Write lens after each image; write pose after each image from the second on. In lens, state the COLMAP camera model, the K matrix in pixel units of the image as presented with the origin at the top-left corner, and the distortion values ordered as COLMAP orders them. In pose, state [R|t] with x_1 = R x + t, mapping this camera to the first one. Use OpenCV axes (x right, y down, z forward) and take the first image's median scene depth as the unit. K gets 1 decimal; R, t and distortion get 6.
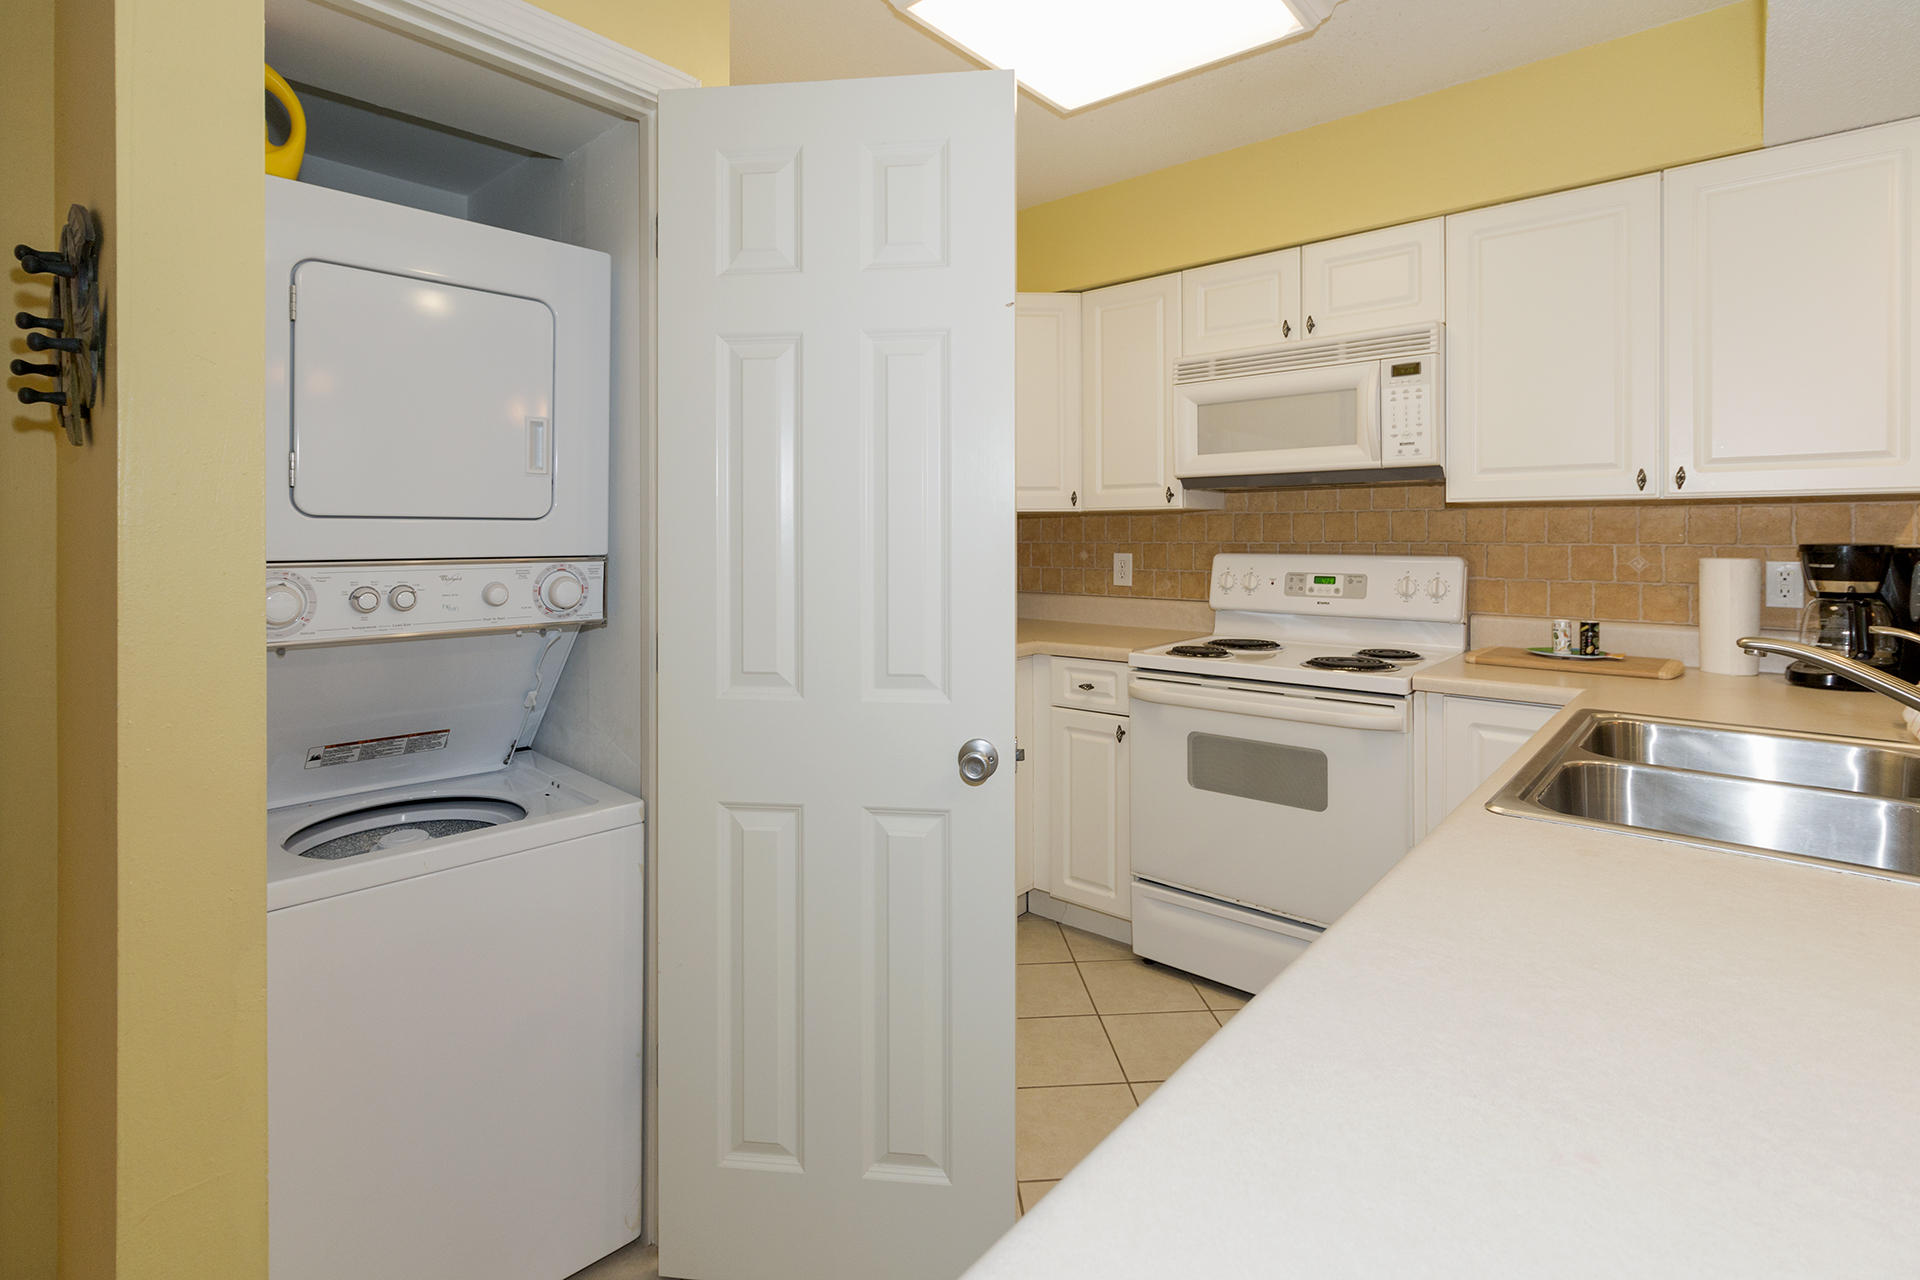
lens RADIAL K [[909.5, 0, 958.5], [0, 909.5, 538.4], [0, 0, 1]] dist [0.001910, 0.000268]
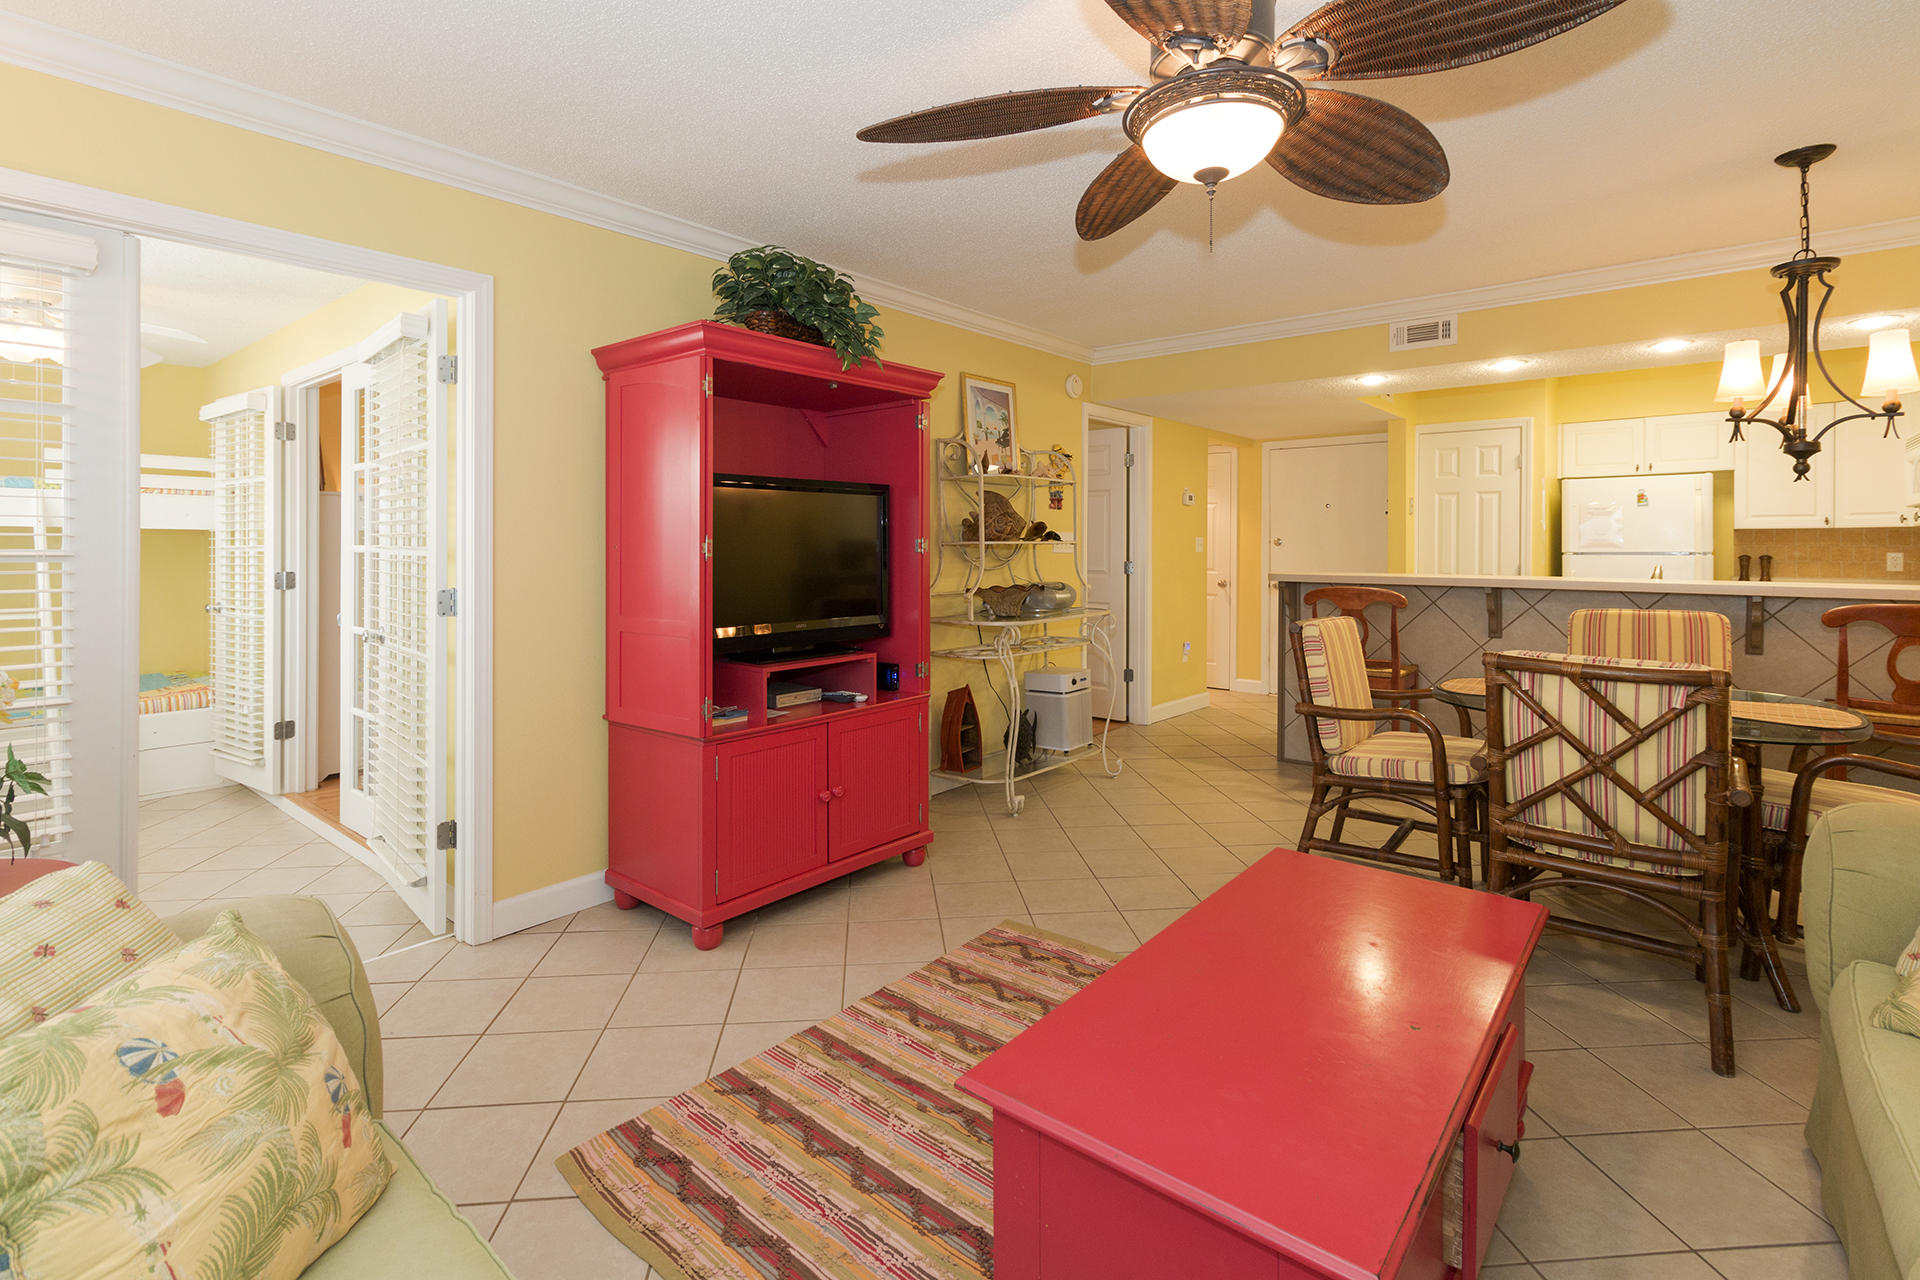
lens RADIAL K [[909.5, 0, 928.9], [0, 909.5, 546.8], [0, 0, 1]] dist [0.001910, 0.000268]
pose [[0.004384, 0.008260, -0.999956, 2.245230], [-0.003954, 0.999958, 0.008243, 0.000394], [0.999983, 0.003917, 0.004416, -0.958377]]
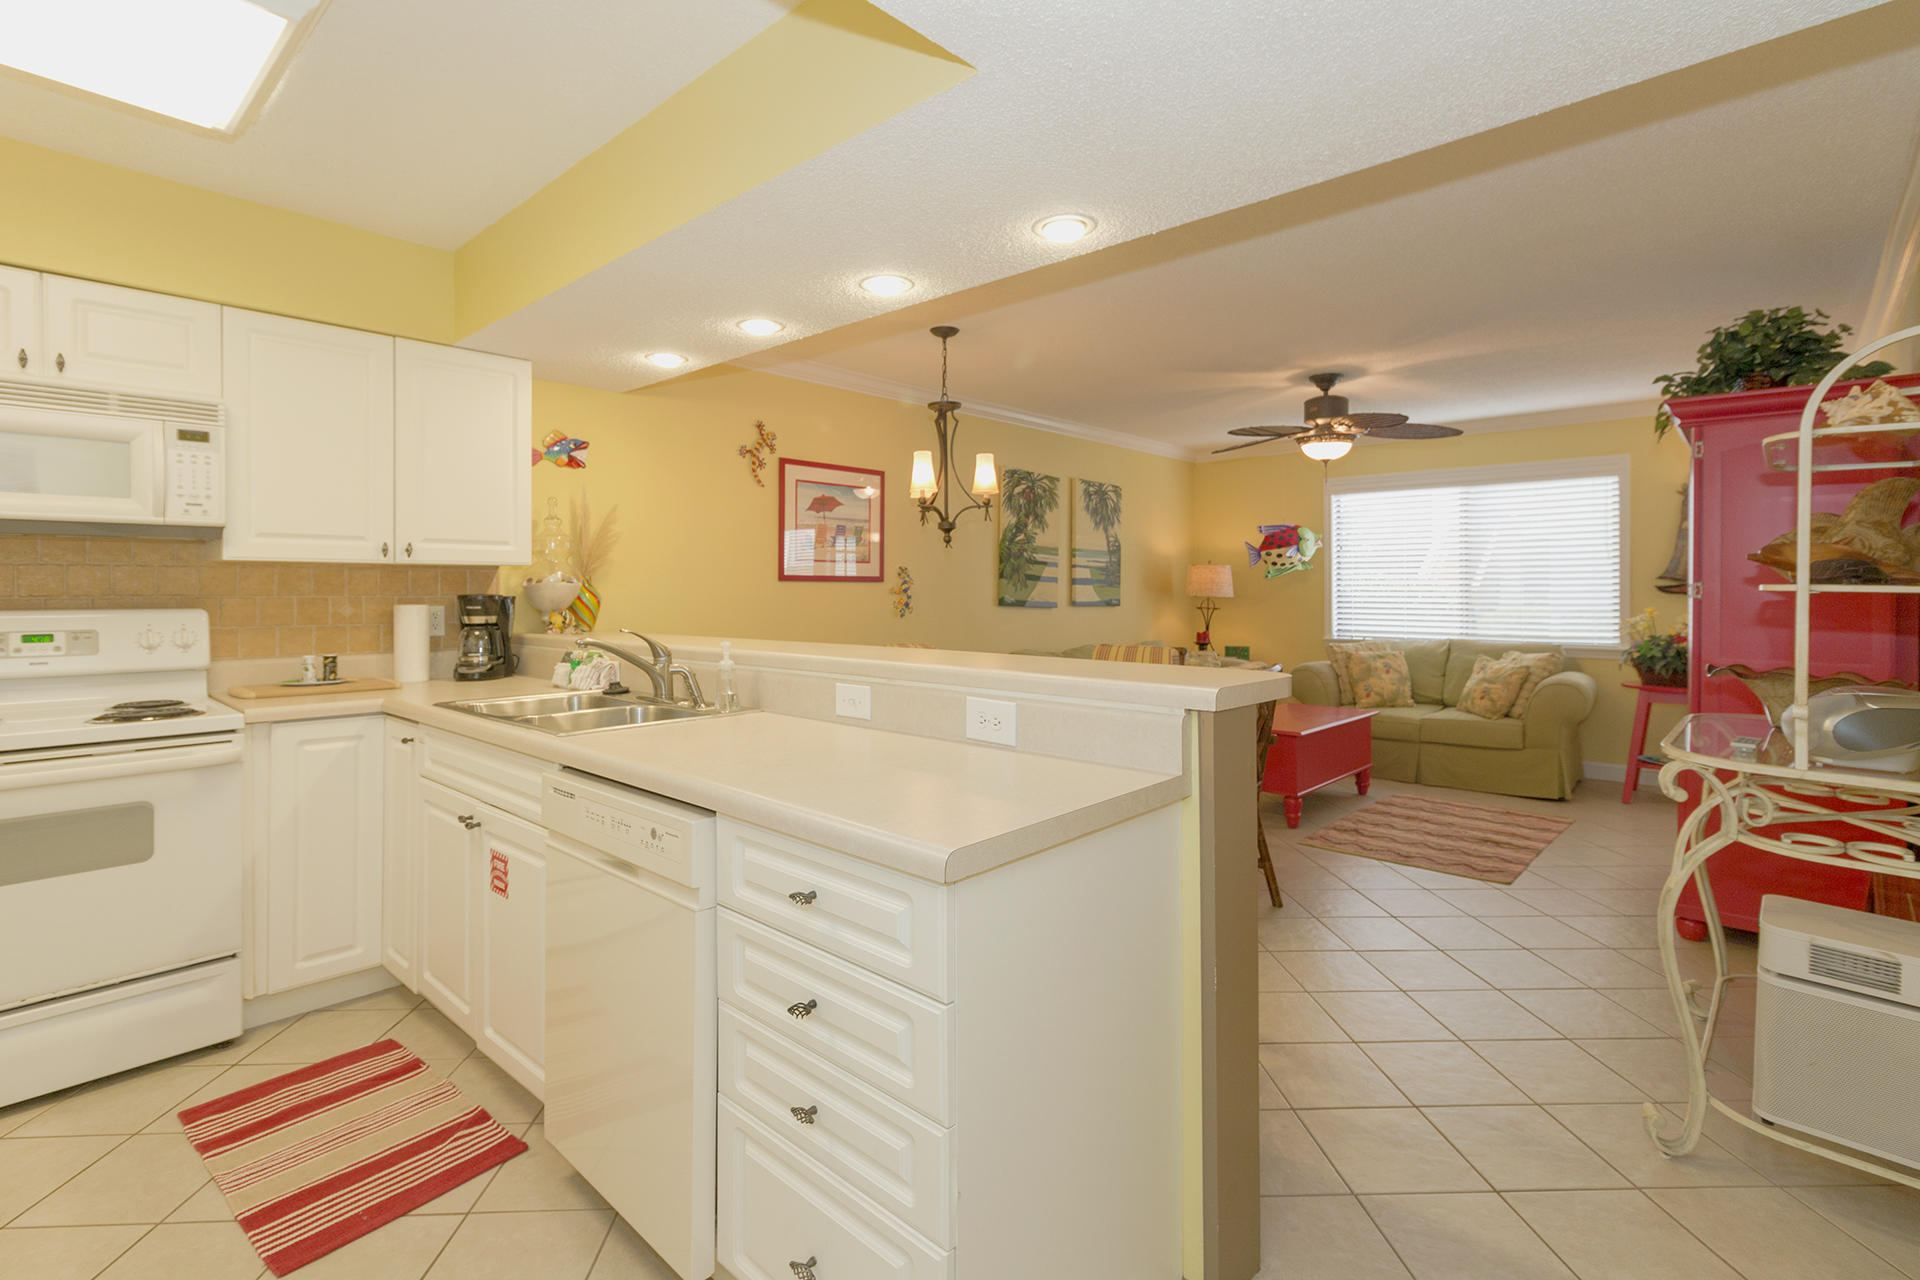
lens RADIAL K [[909.5, 0, 947.5], [0, 909.5, 591.2], [0, 0, 1]] dist [0.001910, 0.000268]
pose [[0.026779, 0.000434, 0.999641, -0.558423], [0.006815, 0.999977, -0.000617, 0.005968], [-0.999618, 0.006829, 0.026776, 0.073852]]
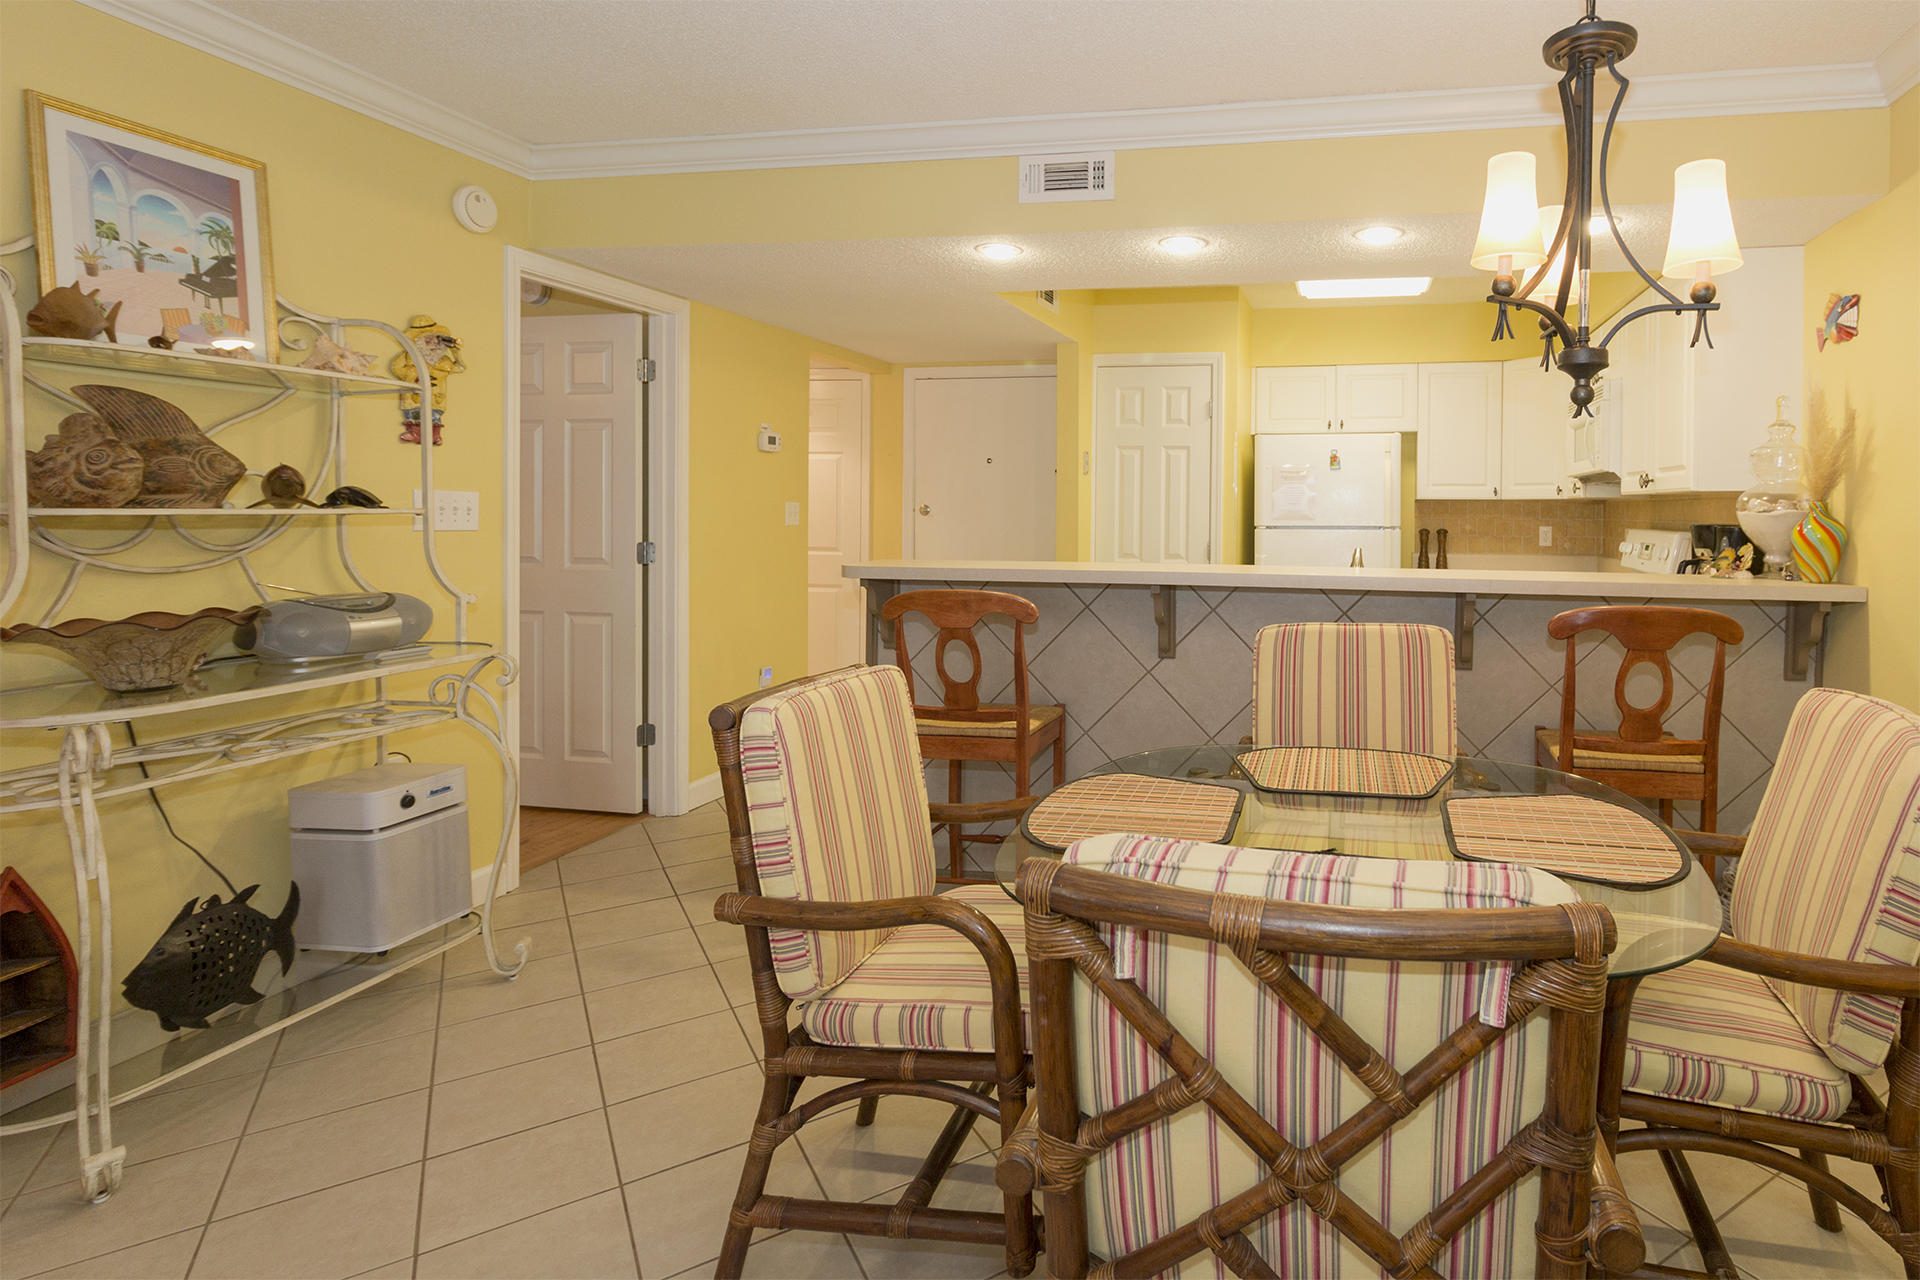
lens RADIAL K [[1024.3, 0, 1191.1], [0, 1024.3, 530.9], [0, 0, 1]] dist [-0.004633, 0.000168]
pose [[0.516937, 0.026041, -0.855627, 1.607802], [-0.013288, 0.999661, 0.022397, -0.008336], [0.855920, -0.000209, 0.517108, -0.492134]]
